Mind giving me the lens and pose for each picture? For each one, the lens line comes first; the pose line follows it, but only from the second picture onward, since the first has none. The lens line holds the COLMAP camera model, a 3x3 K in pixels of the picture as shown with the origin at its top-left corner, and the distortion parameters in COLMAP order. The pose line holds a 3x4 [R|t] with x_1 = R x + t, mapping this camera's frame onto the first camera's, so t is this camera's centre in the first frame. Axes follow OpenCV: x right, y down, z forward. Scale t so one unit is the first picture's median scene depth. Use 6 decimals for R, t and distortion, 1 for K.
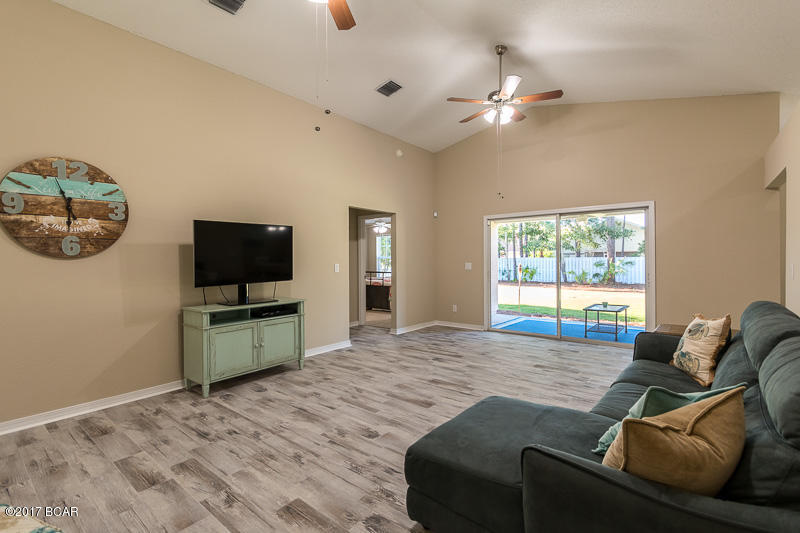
lens RADIAL K [[369.6, 0, 403.4], [0, 369.6, 263.3], [0, 0, 1]] dist [0.008160, -0.001998]
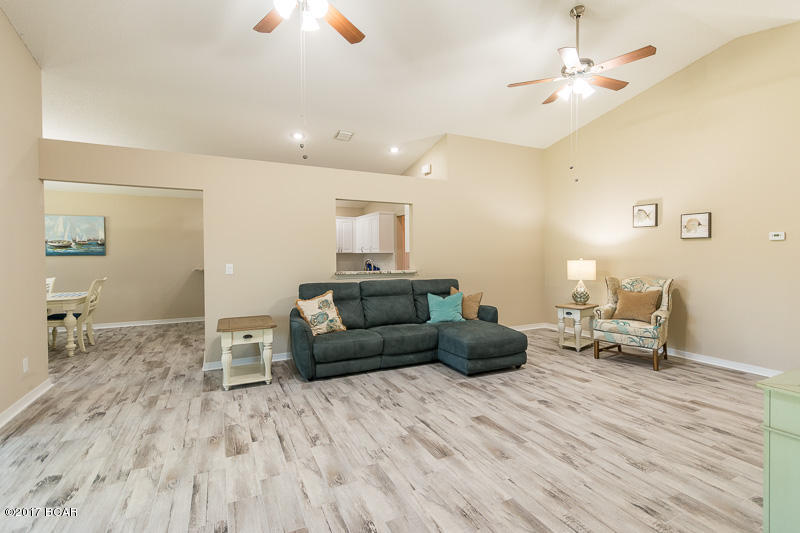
lens RADIAL K [[369.6, 0, 401.5], [0, 369.6, 263.2], [0, 0, 1]] dist [0.008160, -0.001998]
pose [[-0.907785, -0.004532, 0.419411, -0.135916], [0.011878, 0.999263, 0.036507, -0.038135], [-0.419268, 0.038122, -0.907062, 1.843297]]
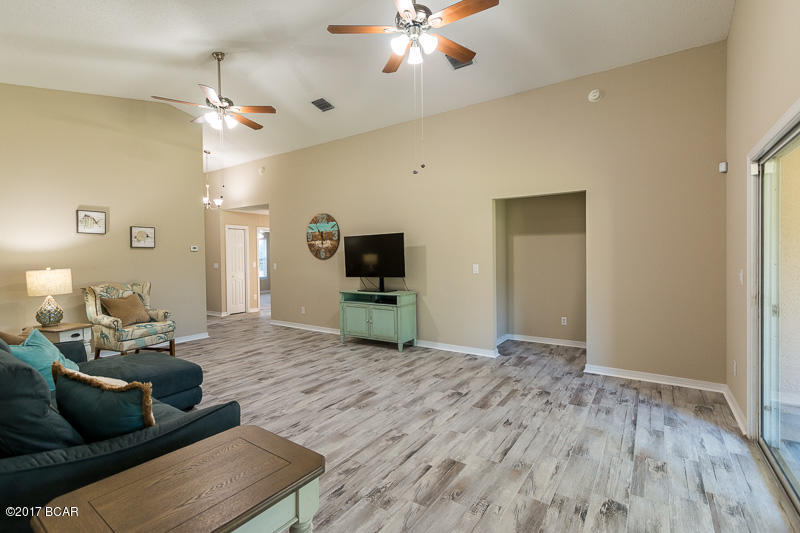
lens RADIAL K [[369.6, 0, 401.0], [0, 369.6, 262.5], [0, 0, 1]] dist [0.008160, -0.001998]
pose [[0.077429, 0.019436, -0.996808, 1.169443], [-0.000832, 0.999811, 0.019430, -0.033797], [0.996998, -0.000675, 0.077431, 1.162150]]
